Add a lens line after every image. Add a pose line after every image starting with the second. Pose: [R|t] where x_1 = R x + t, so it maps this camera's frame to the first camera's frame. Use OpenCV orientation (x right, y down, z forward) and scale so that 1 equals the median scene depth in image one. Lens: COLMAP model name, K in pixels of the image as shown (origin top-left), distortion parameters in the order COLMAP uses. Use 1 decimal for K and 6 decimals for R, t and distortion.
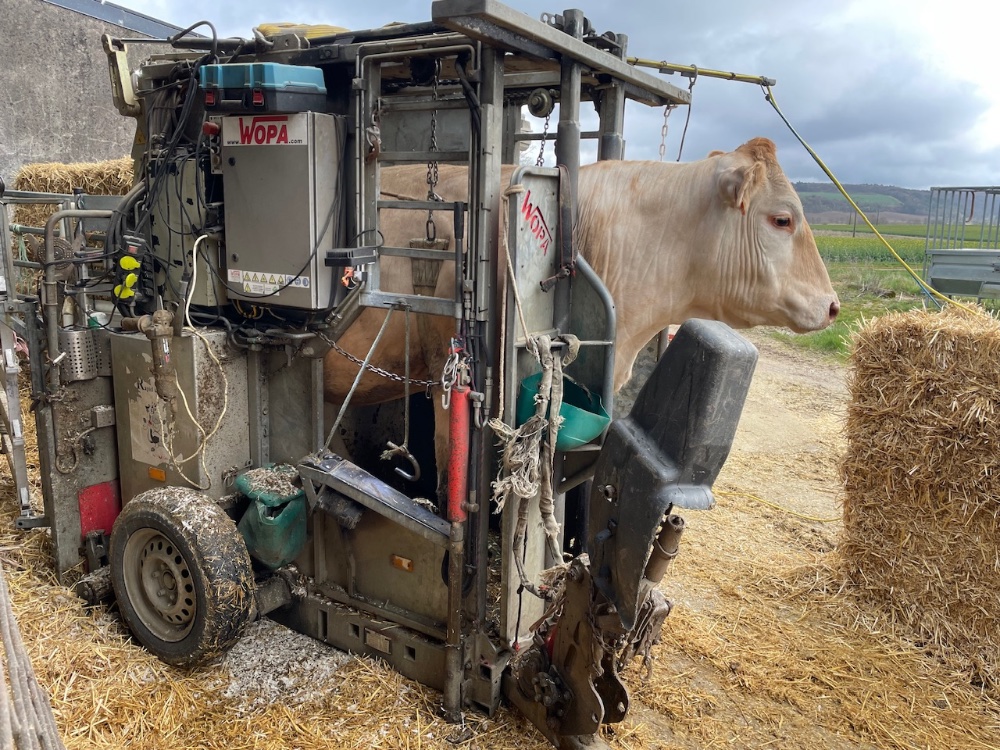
lens RADIAL K [[761.9, 0, 500.0], [0, 761.9, 375.0], [0, 0, 1]] dist [0.109282, -0.004140]
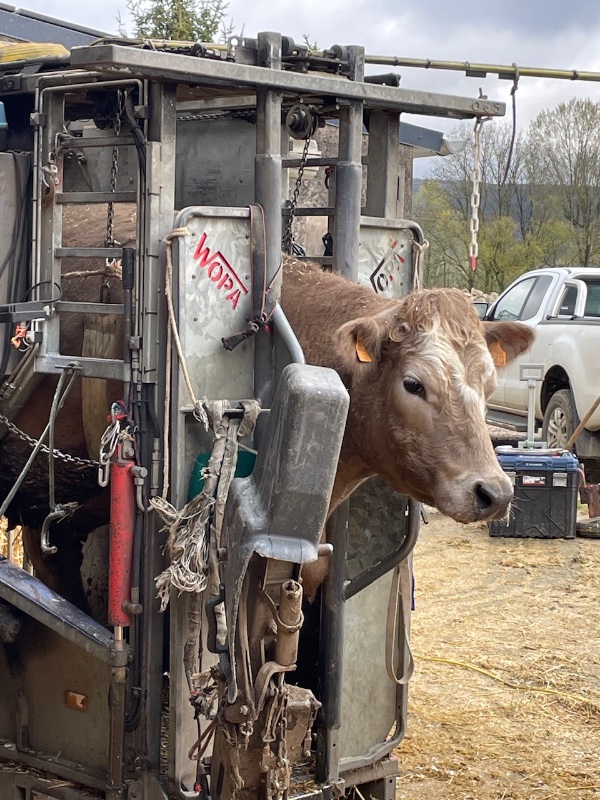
lens RADIAL K [[1745.5, 0, 300.0], [0, 1745.5, 400.0], [0, 0, 1]] dist [0.226954, 0.132281]
pose [[0.975475, 0.001424, -0.220106, 0.565579], [-0.031336, 0.990692, -0.132466, 0.199135], [0.217869, 0.136115, 0.966440, -0.841154]]
